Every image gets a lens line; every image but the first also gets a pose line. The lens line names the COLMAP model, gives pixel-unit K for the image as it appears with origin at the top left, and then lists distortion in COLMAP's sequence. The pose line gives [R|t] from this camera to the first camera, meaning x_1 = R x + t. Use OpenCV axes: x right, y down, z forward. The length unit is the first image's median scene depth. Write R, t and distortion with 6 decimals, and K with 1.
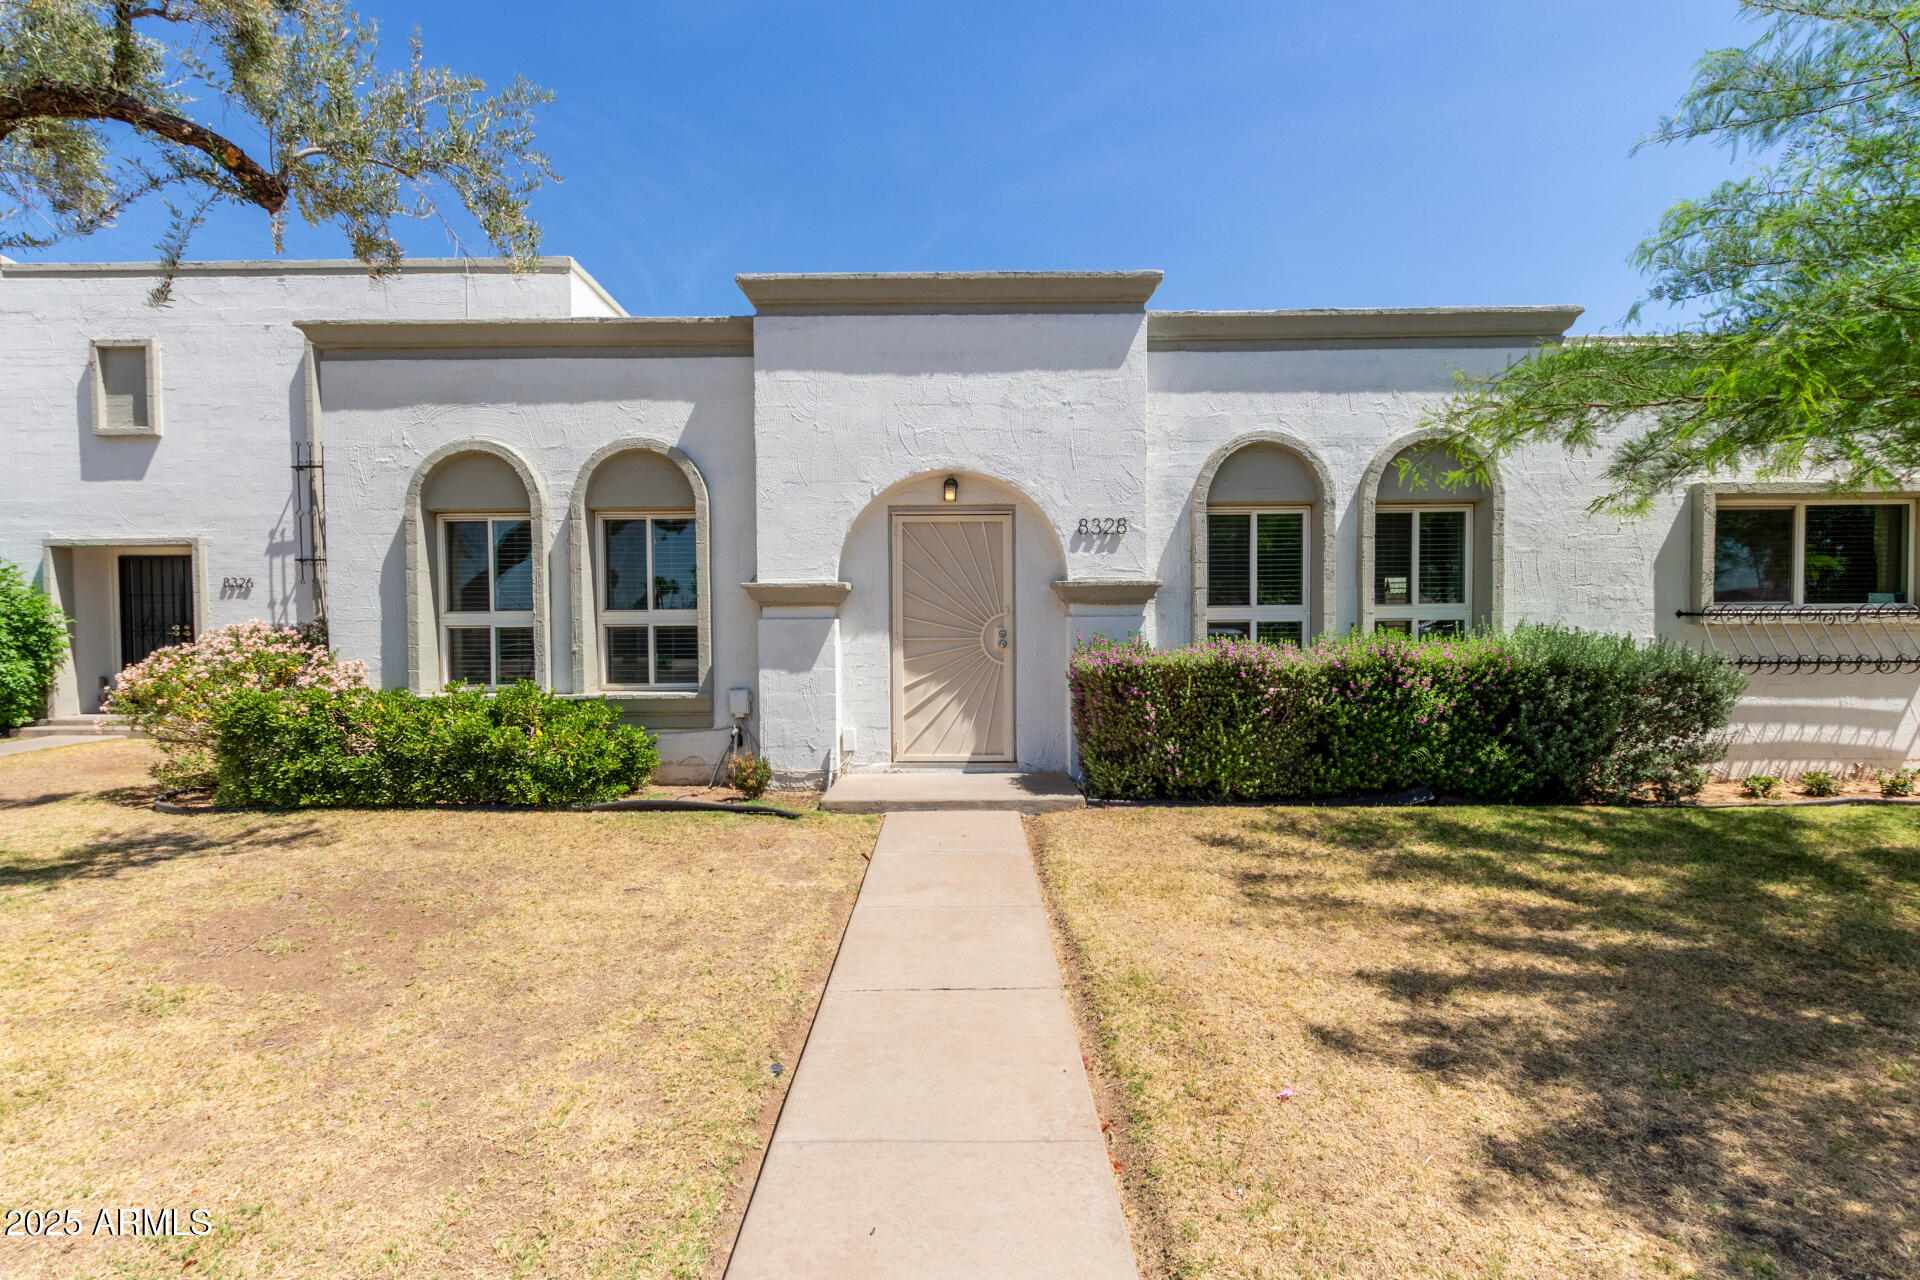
lens RADIAL K [[659.4, 0, 1009.1], [0, 659.4, 639.8], [0, 0, 1]] dist [0.002507, 0.000207]
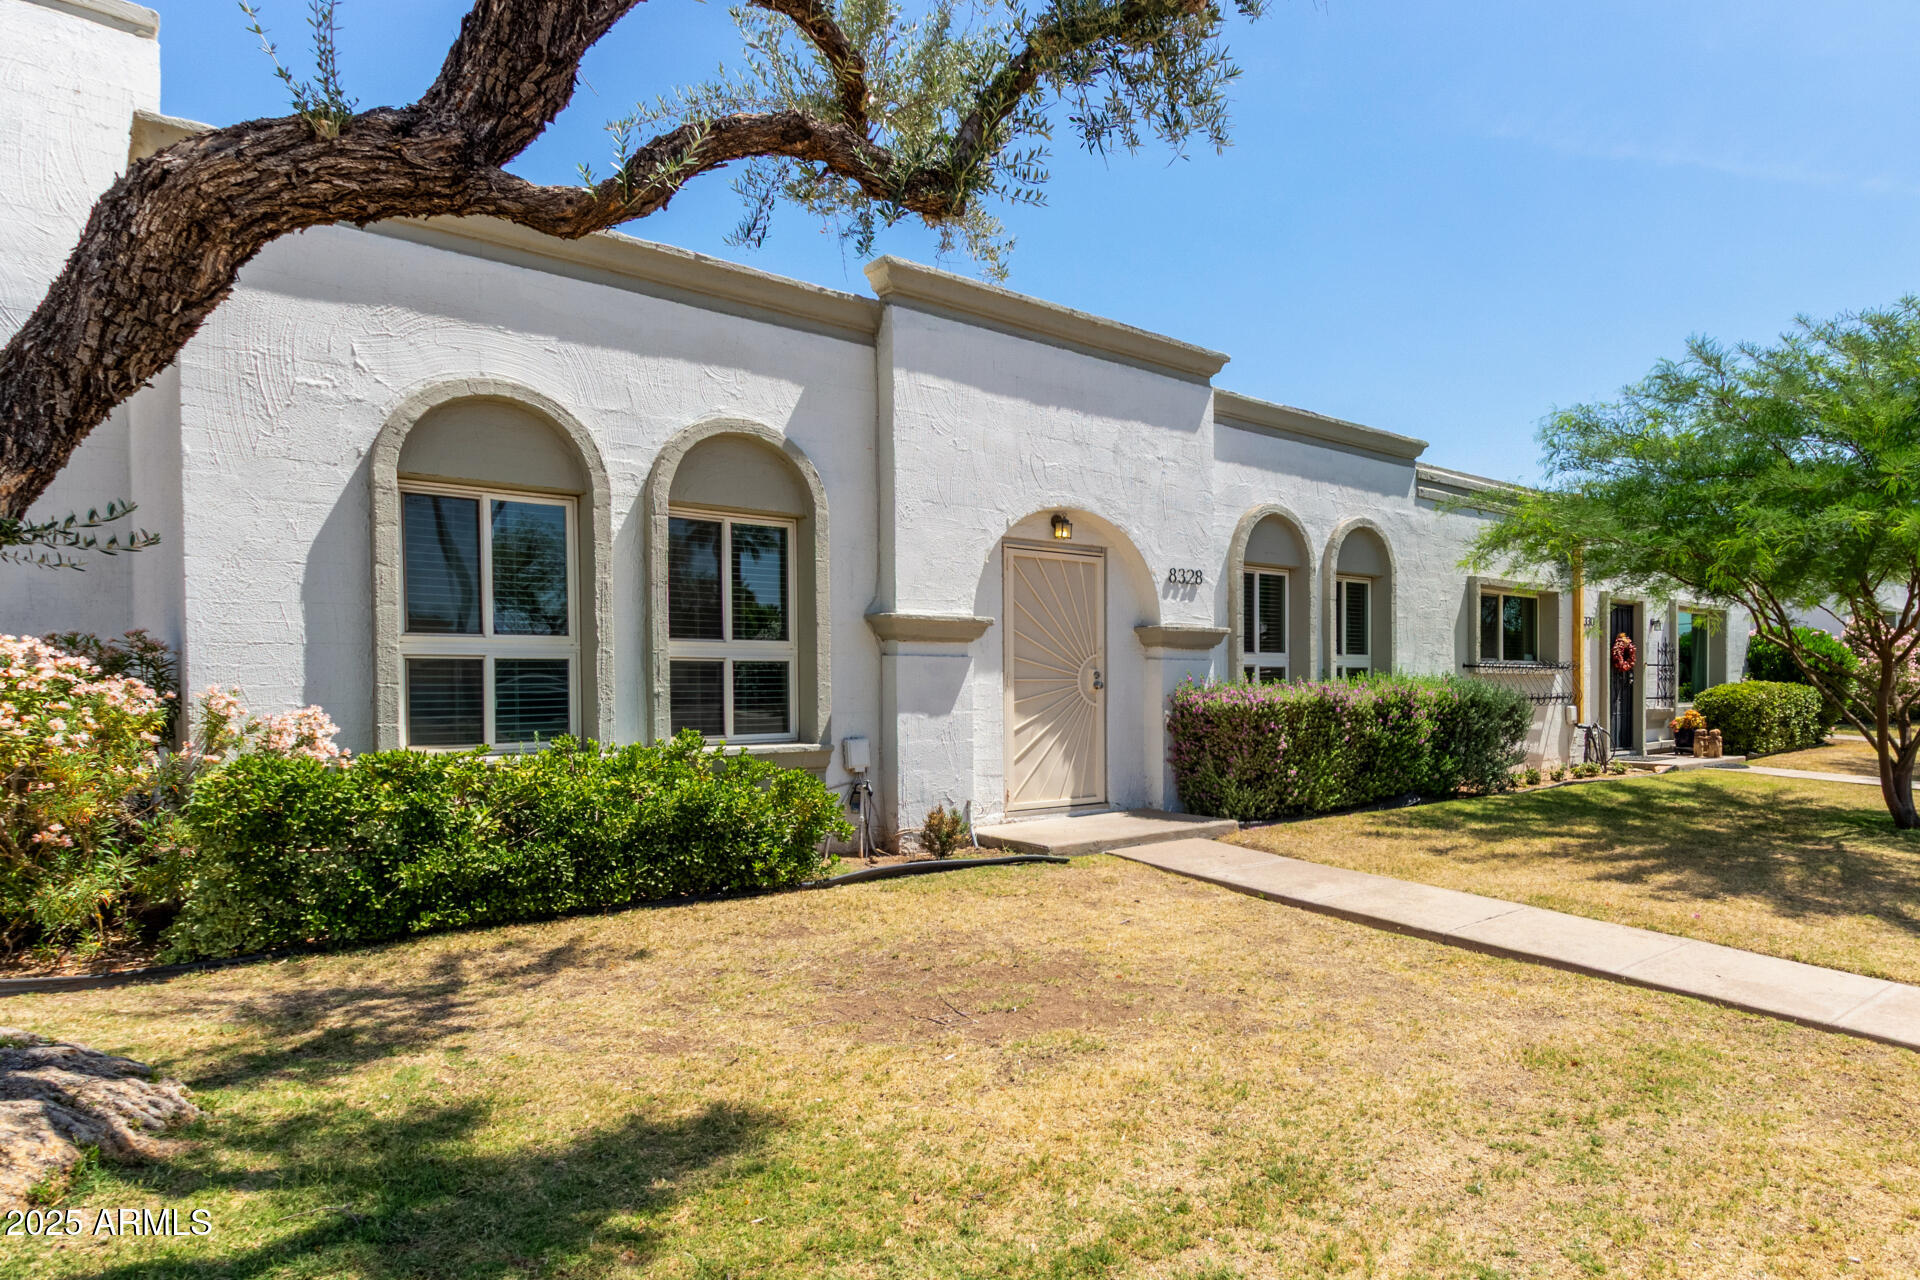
lens RADIAL K [[831.6, 0, 1014.0], [0, 831.6, 673.4], [0, 0, 1]] dist [0.000385, 0.000148]
pose [[0.843697, 0.010571, 0.536715, -0.824087], [-0.003792, 0.999899, -0.013732, 0.006623], [-0.536806, 0.009550, 0.843652, 0.002007]]
